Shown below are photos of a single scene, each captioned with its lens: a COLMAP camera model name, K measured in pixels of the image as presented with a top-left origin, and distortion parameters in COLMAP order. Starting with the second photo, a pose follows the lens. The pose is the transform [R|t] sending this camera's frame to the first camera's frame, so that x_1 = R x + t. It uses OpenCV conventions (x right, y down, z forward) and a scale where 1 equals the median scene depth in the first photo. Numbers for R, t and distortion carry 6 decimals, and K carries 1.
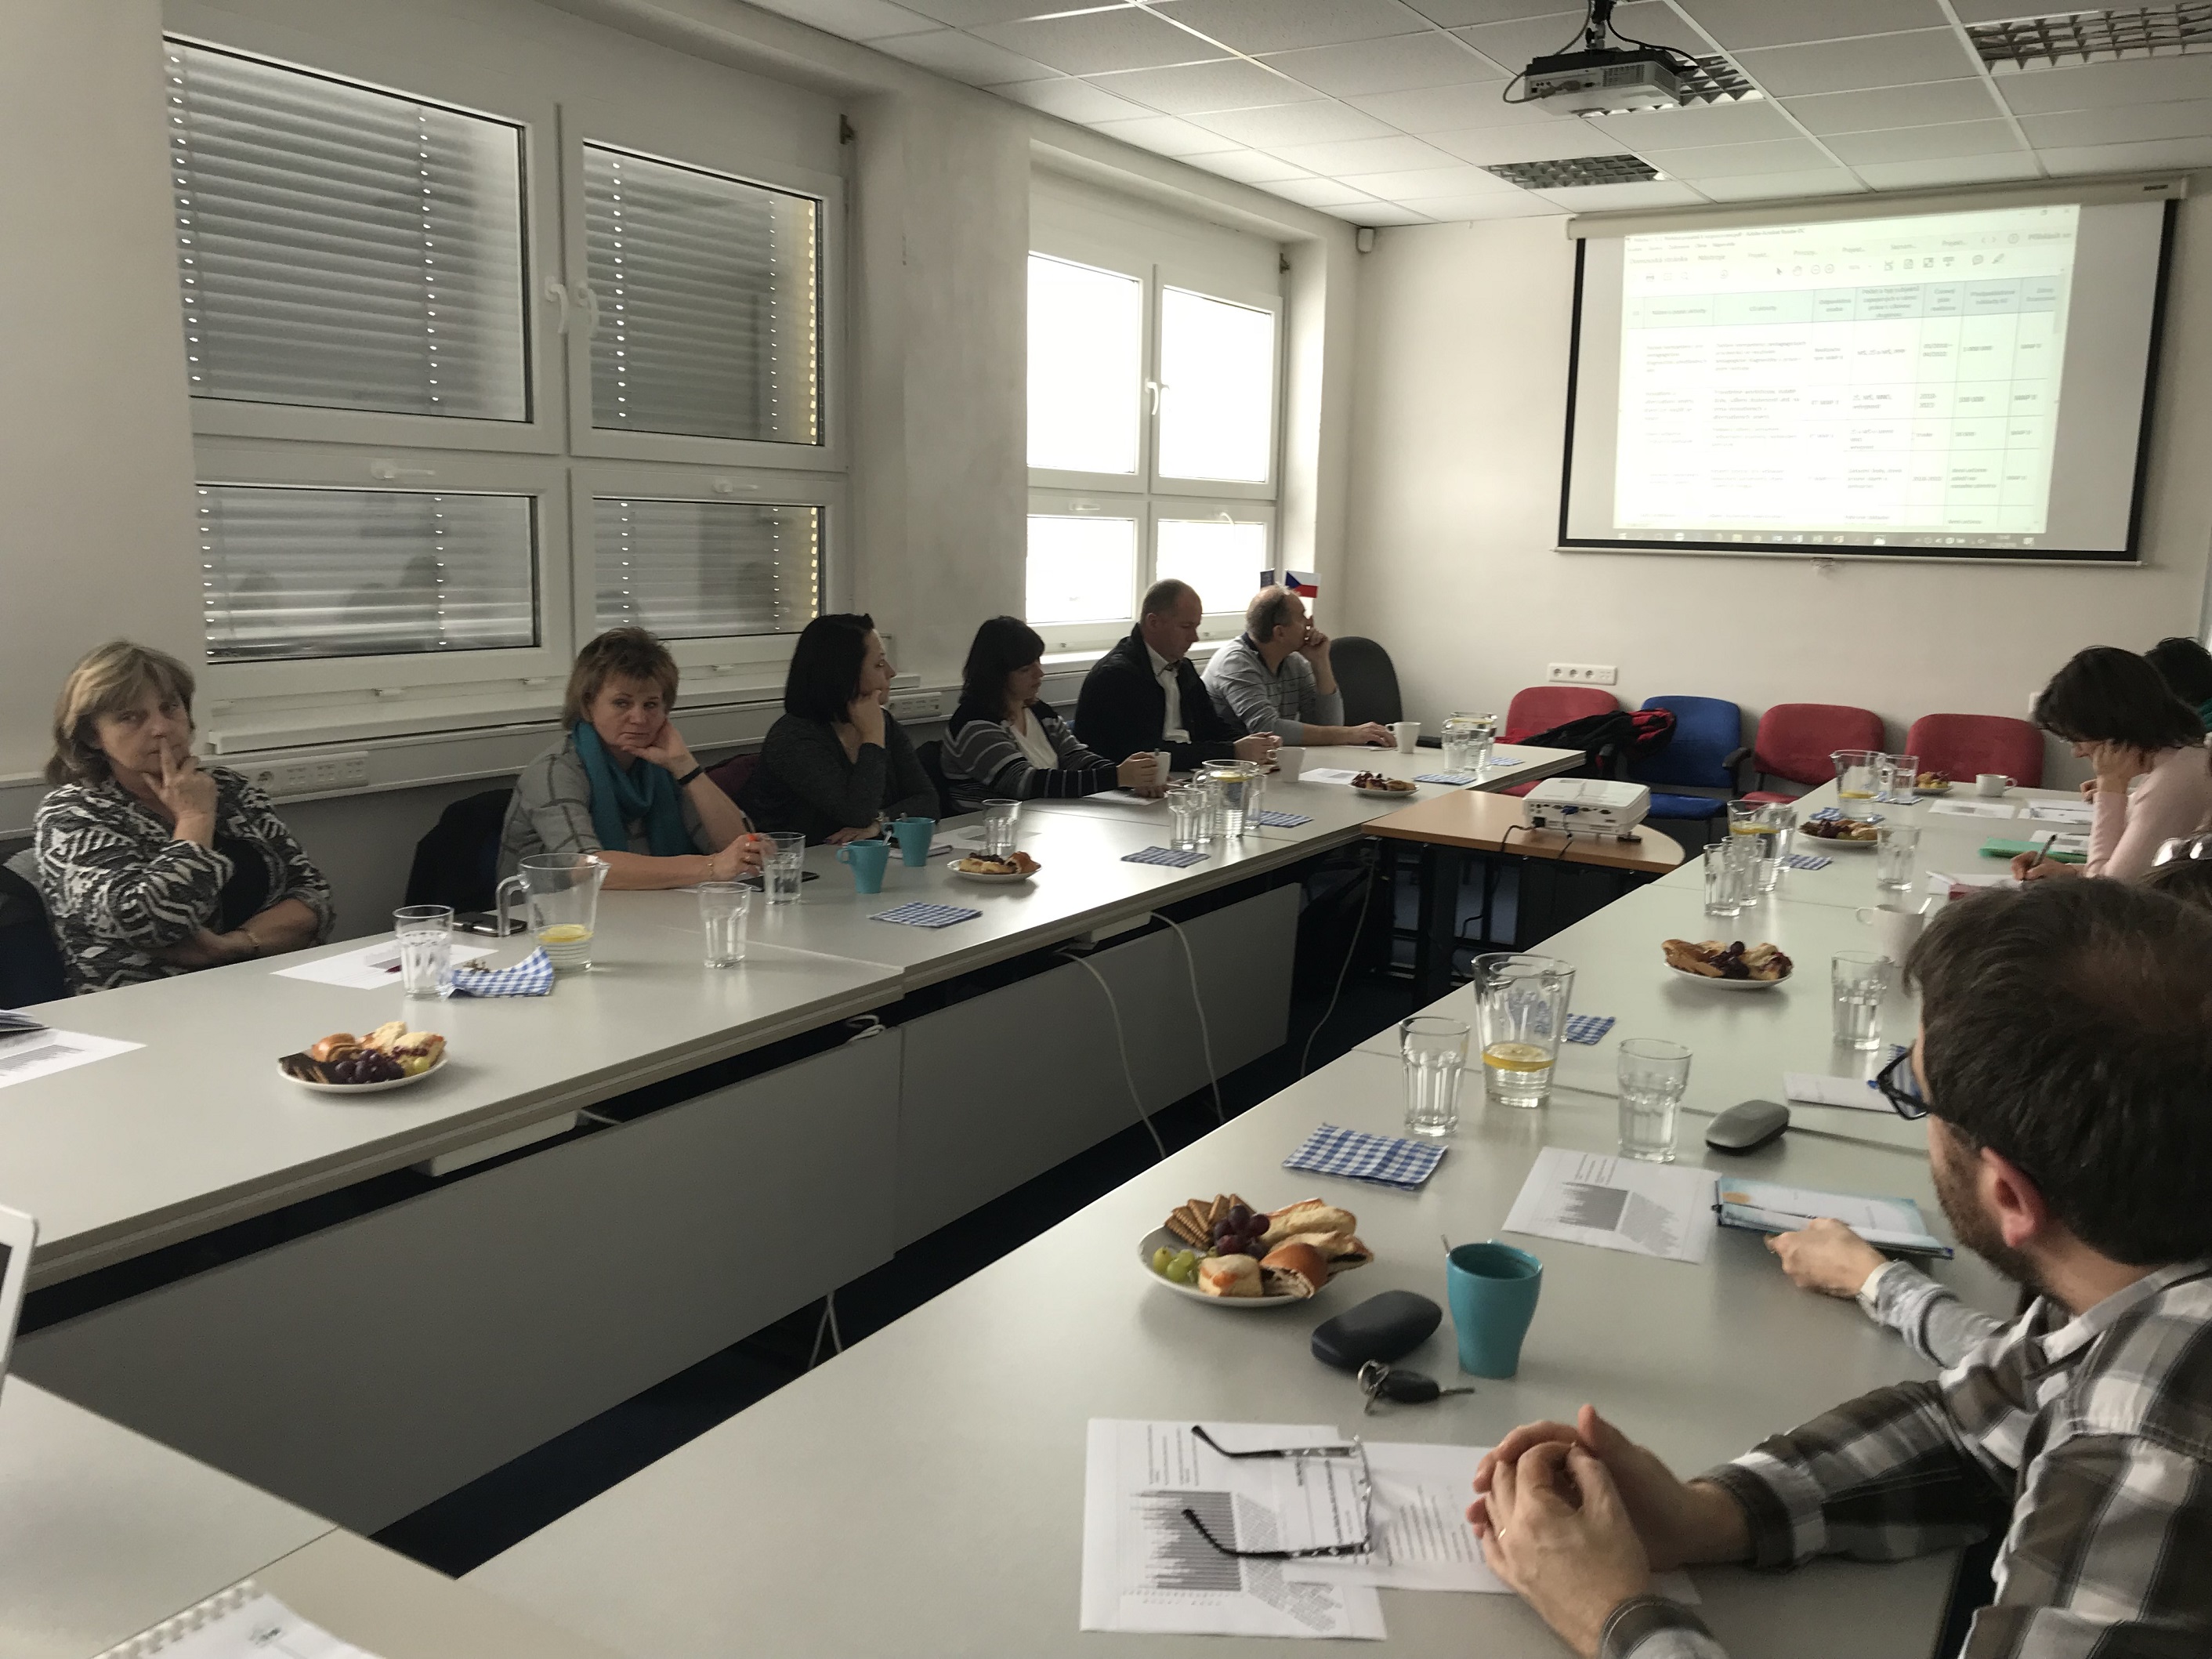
lens RADIAL K [[1821.9, 0, 1110.7], [0, 1821.9, 830.9], [0, 0, 1]] dist [-0.032380, 0.037278]
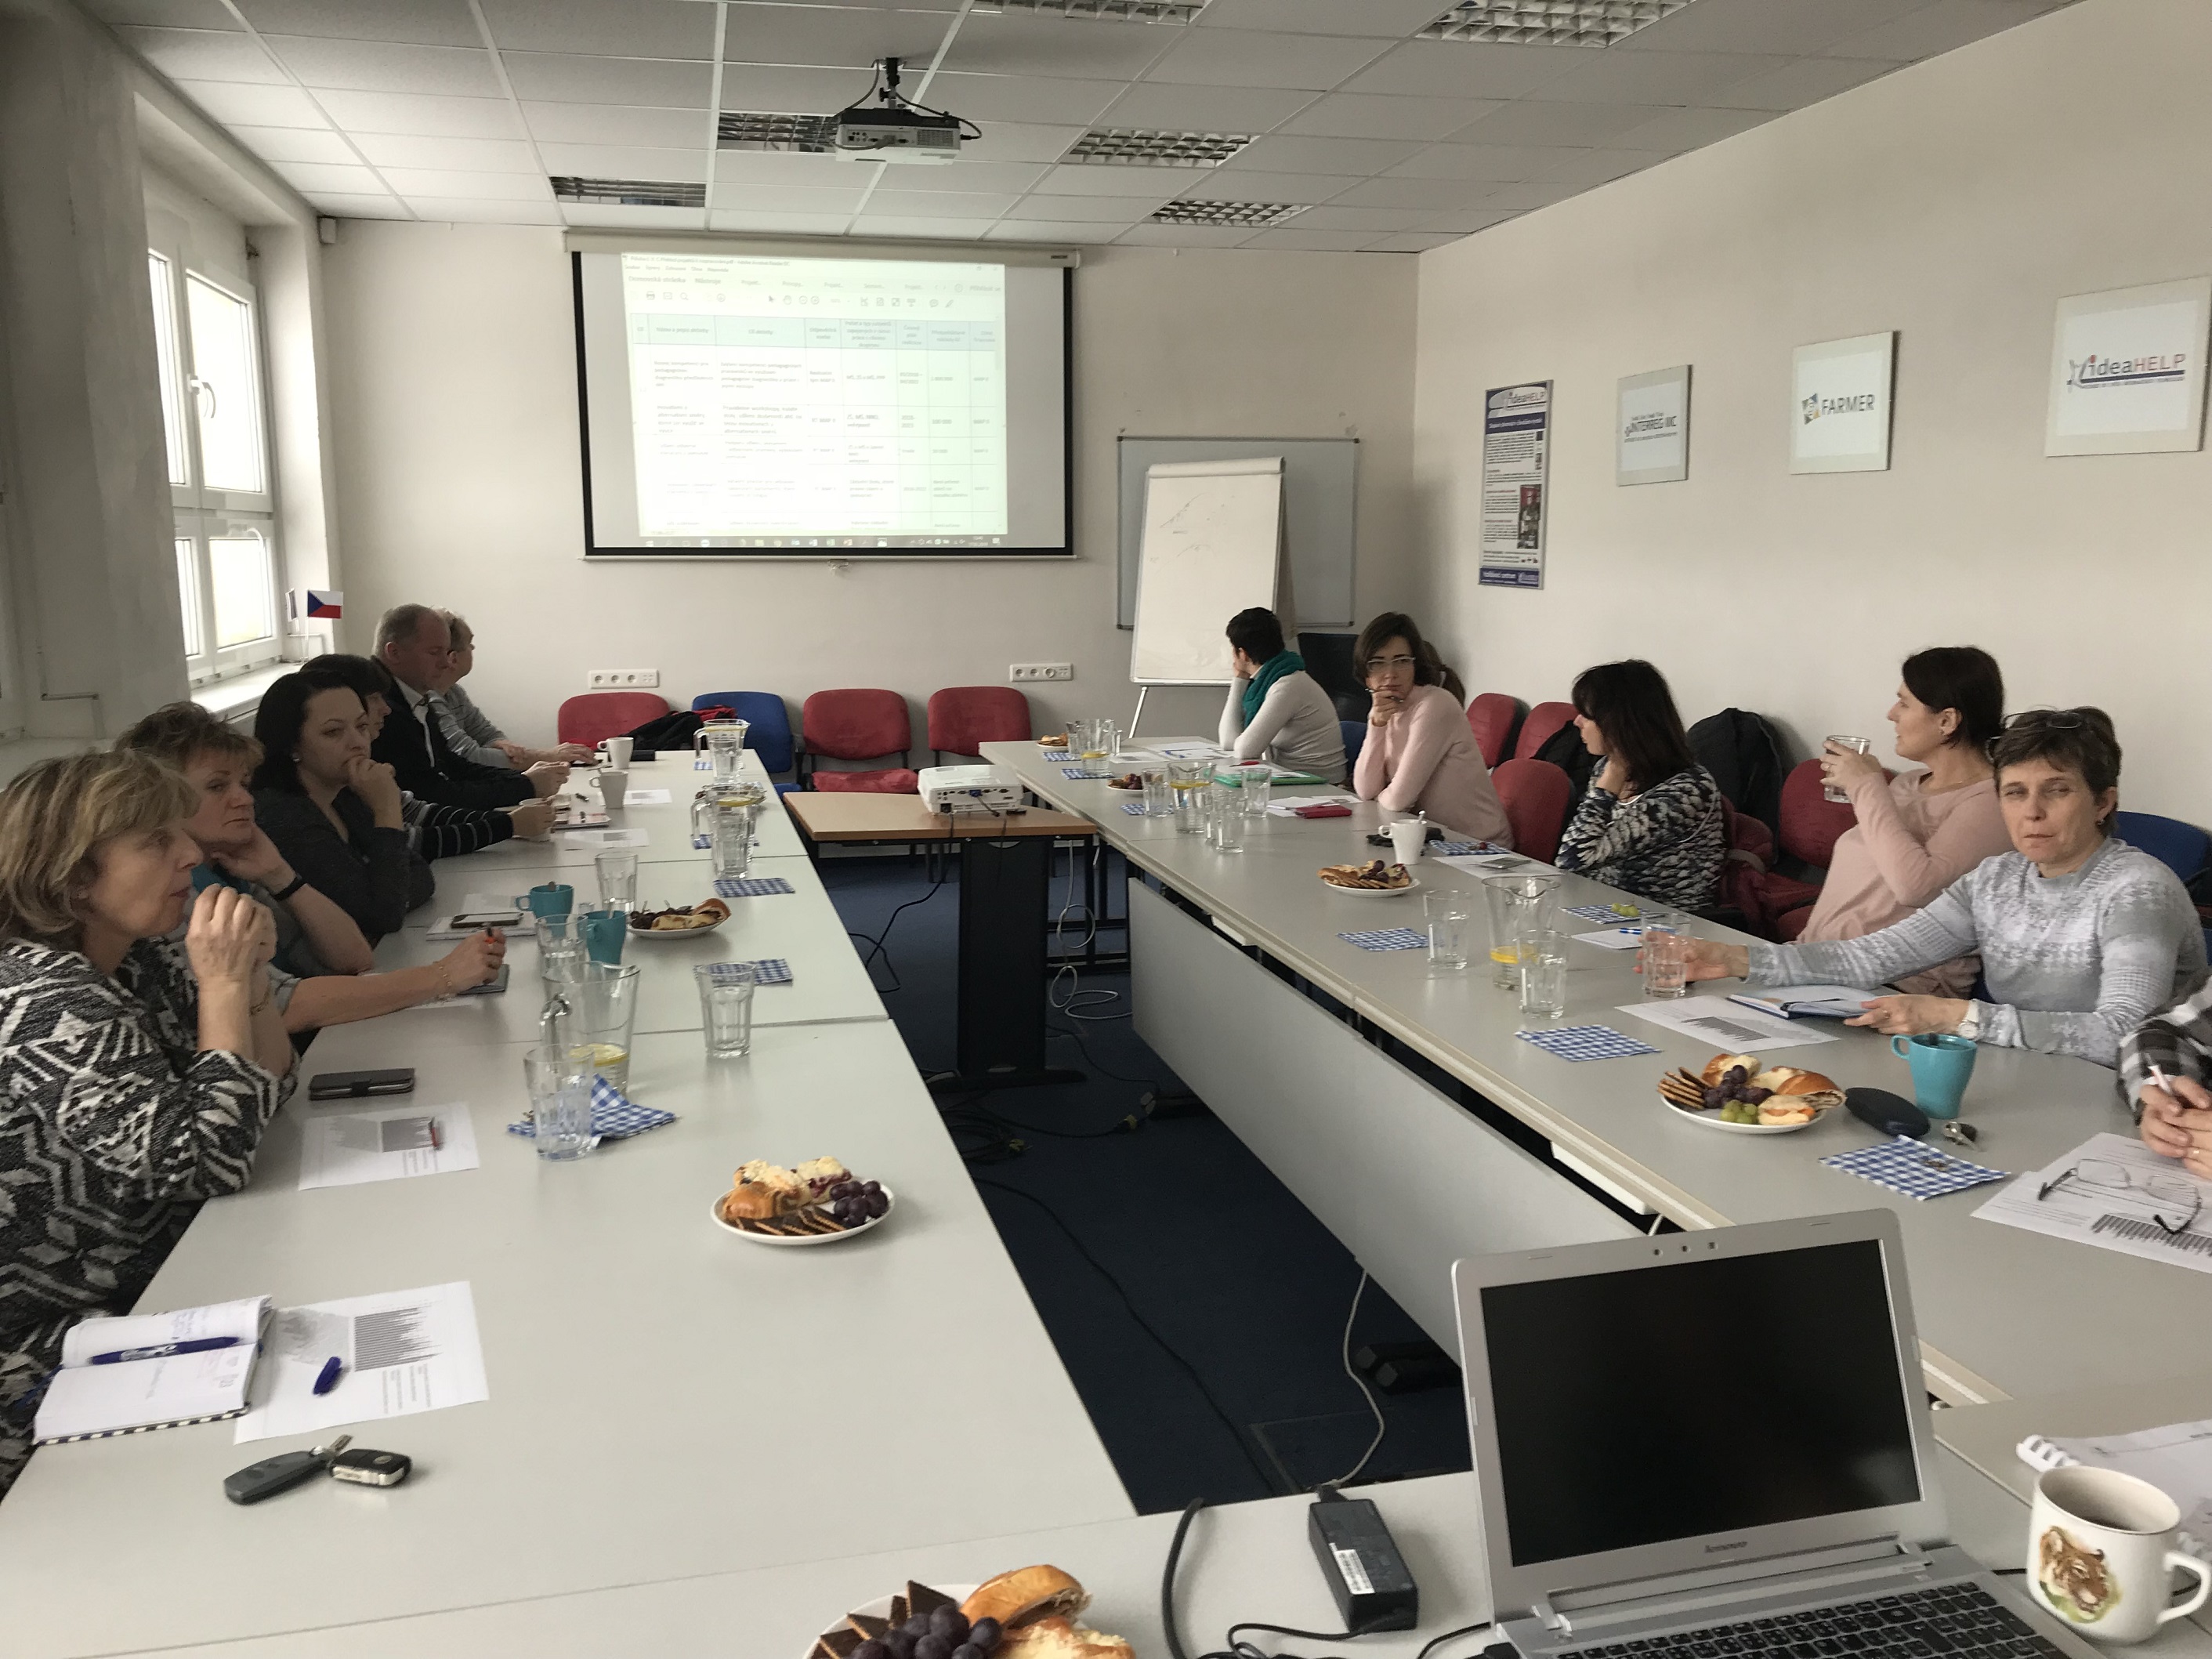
lens RADIAL K [[1821.9, 0, 1117.1], [0, 1821.9, 823.7], [0, 0, 1]] dist [-0.032380, 0.037278]
pose [[0.713880, -0.124490, 0.689114, -0.284252], [0.125927, 0.990851, 0.048546, -0.022429], [-0.688852, 0.052122, 0.723025, 0.081073]]
